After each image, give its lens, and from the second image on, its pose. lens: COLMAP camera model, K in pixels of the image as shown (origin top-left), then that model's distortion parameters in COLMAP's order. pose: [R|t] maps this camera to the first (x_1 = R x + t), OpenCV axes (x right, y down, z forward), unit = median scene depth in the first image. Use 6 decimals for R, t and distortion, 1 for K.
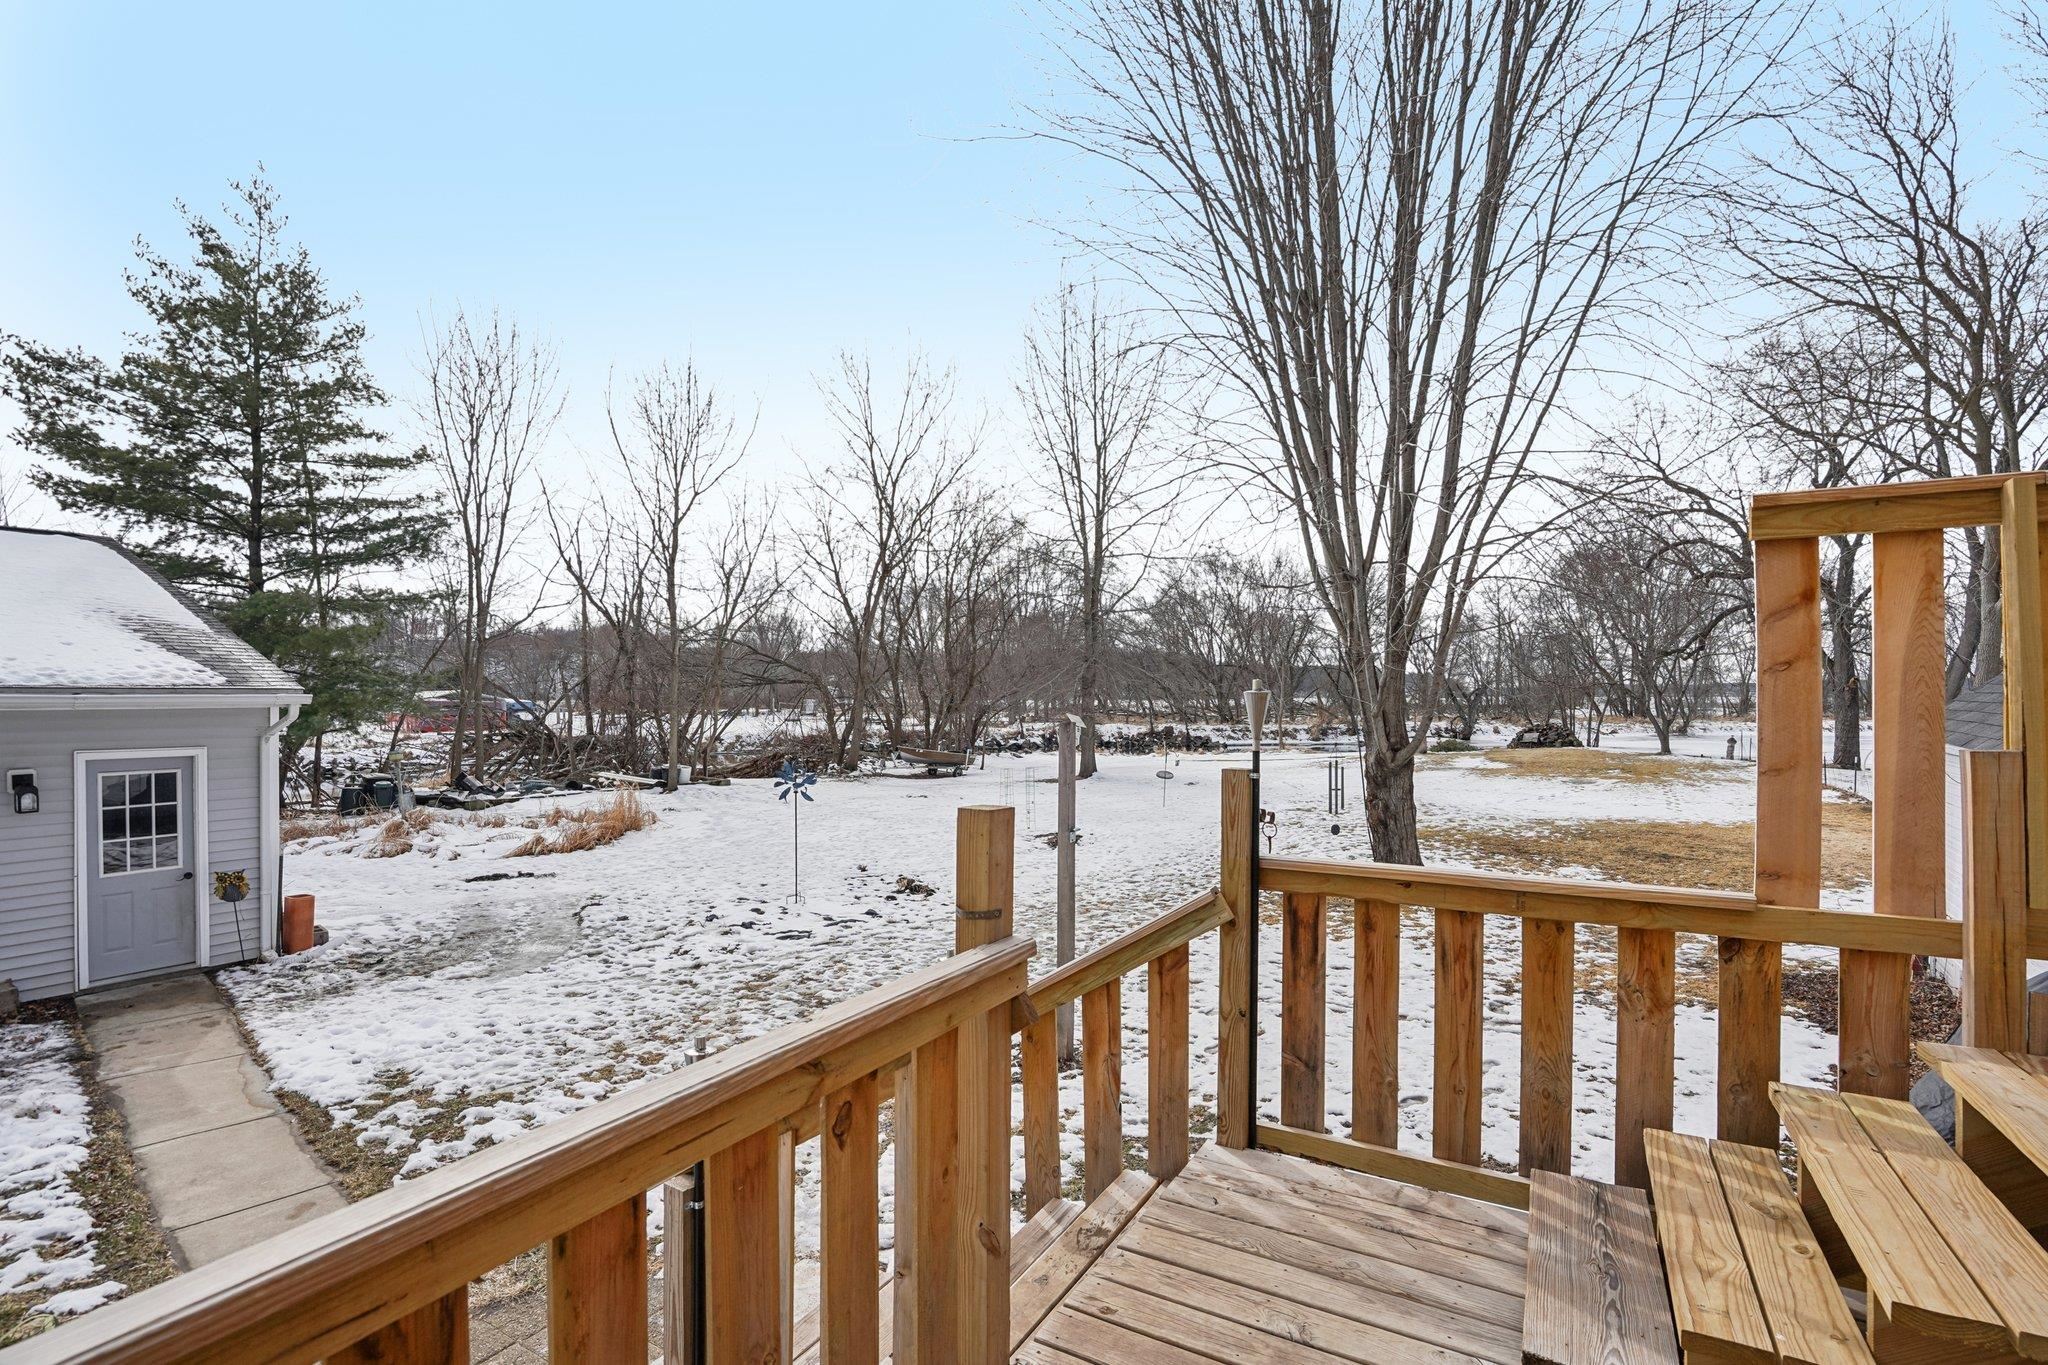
lens RADIAL K [[943.6, 0, 1026.3], [0, 943.6, 698.1], [0, 0, 1]] dist [-0.012845, 0.000768]
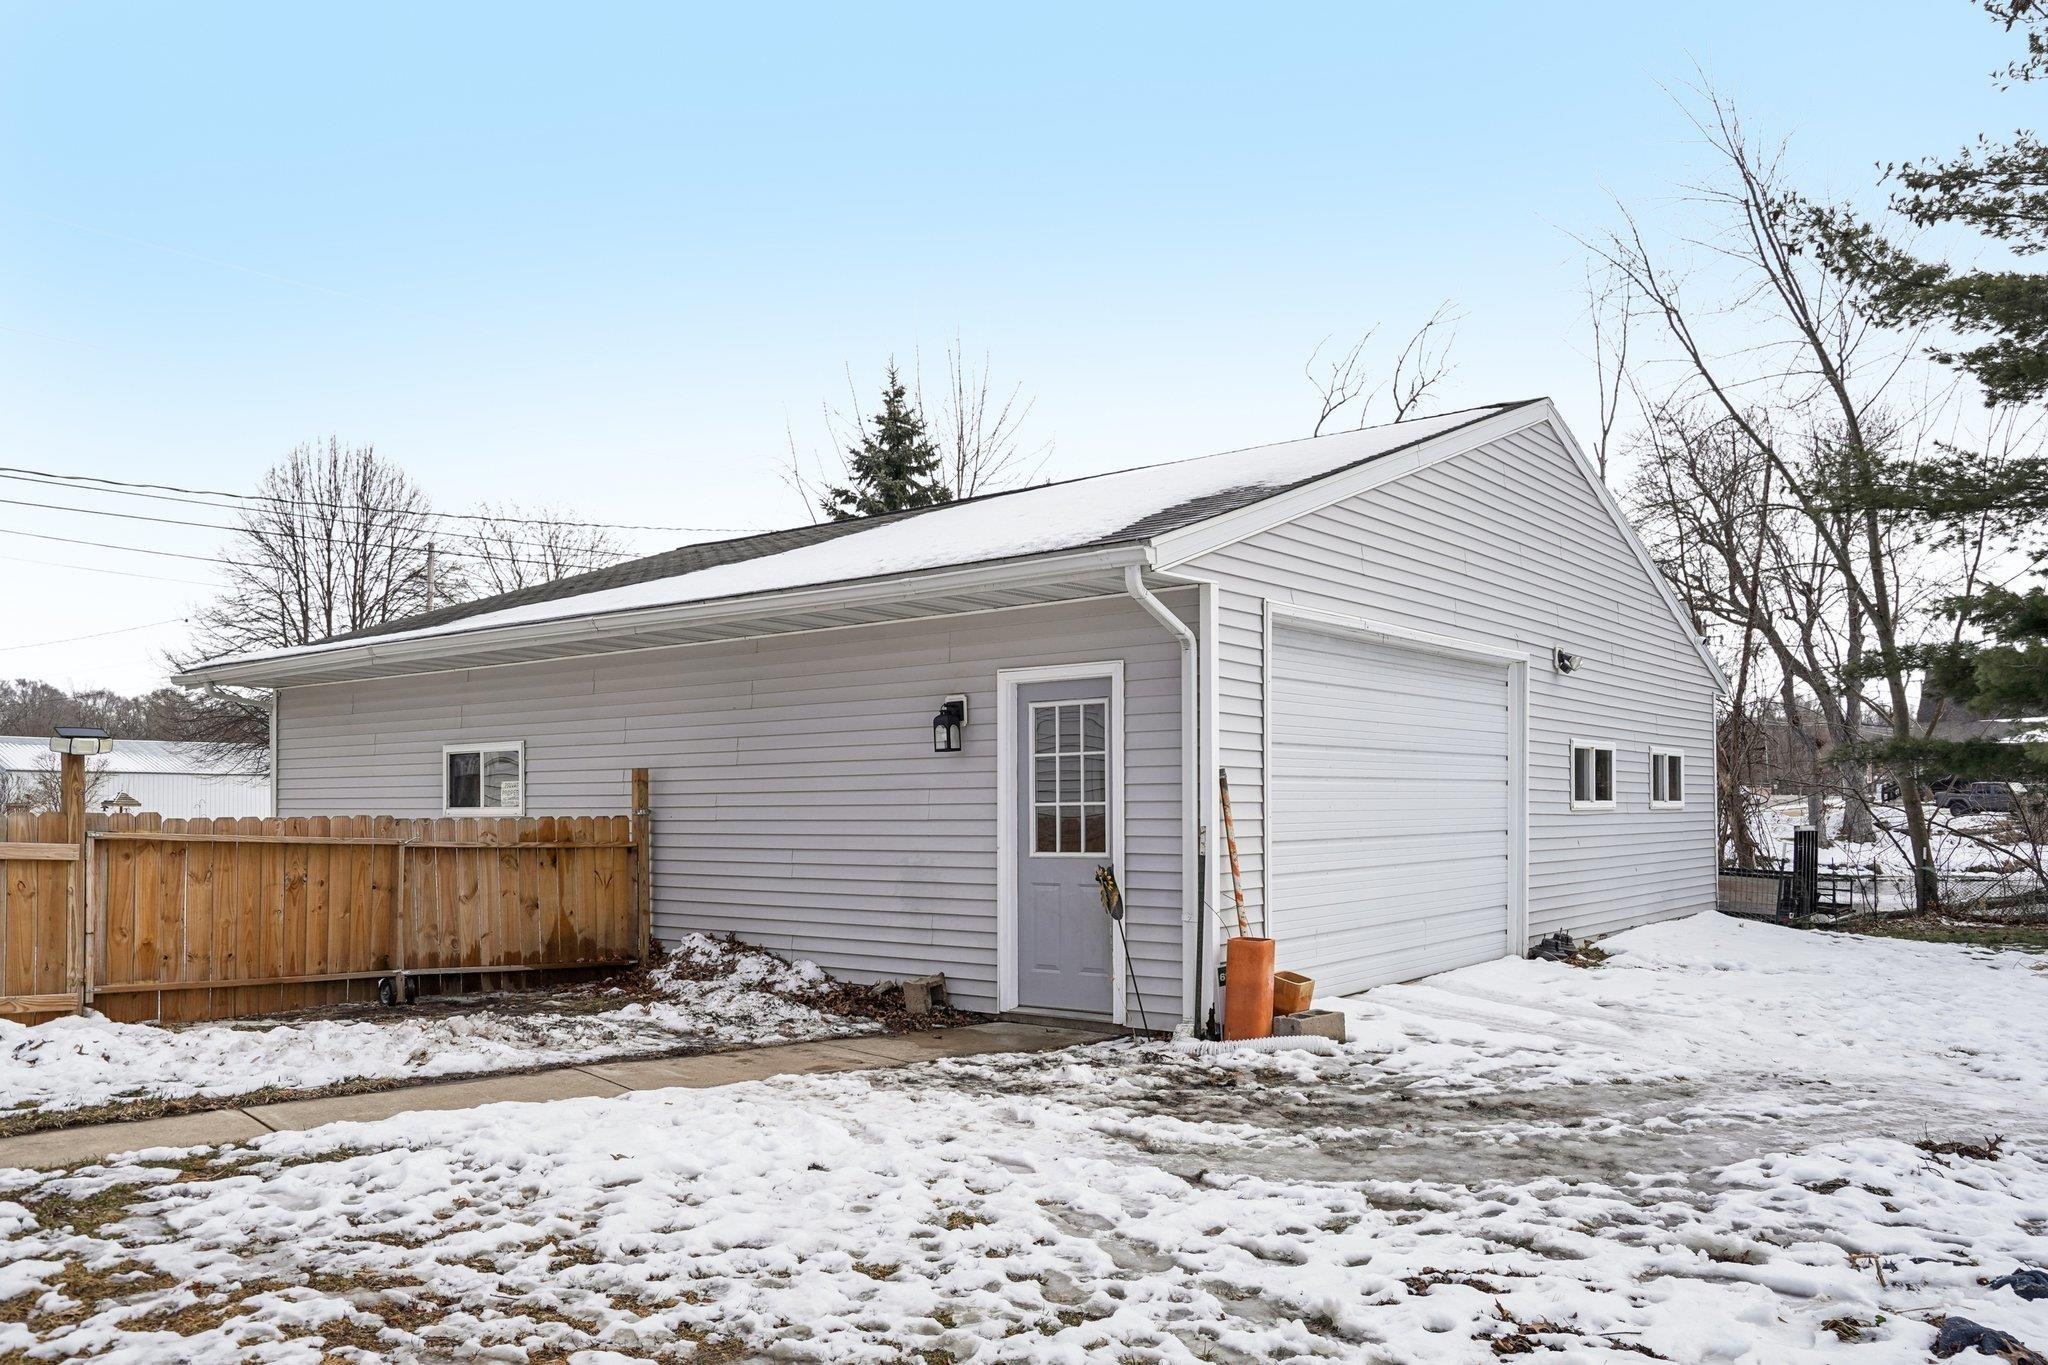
lens RADIAL K [[1535.7, 0, 1031.4], [0, 1535.7, 684.3], [0, 0, 1]] dist [0.012755, 0.003627]
pose [[-0.134942, -0.085694, -0.987141, 0.118354], [0.013044, 0.996013, -0.088247, 0.156241], [0.990768, -0.024784, -0.133286, 1.078917]]
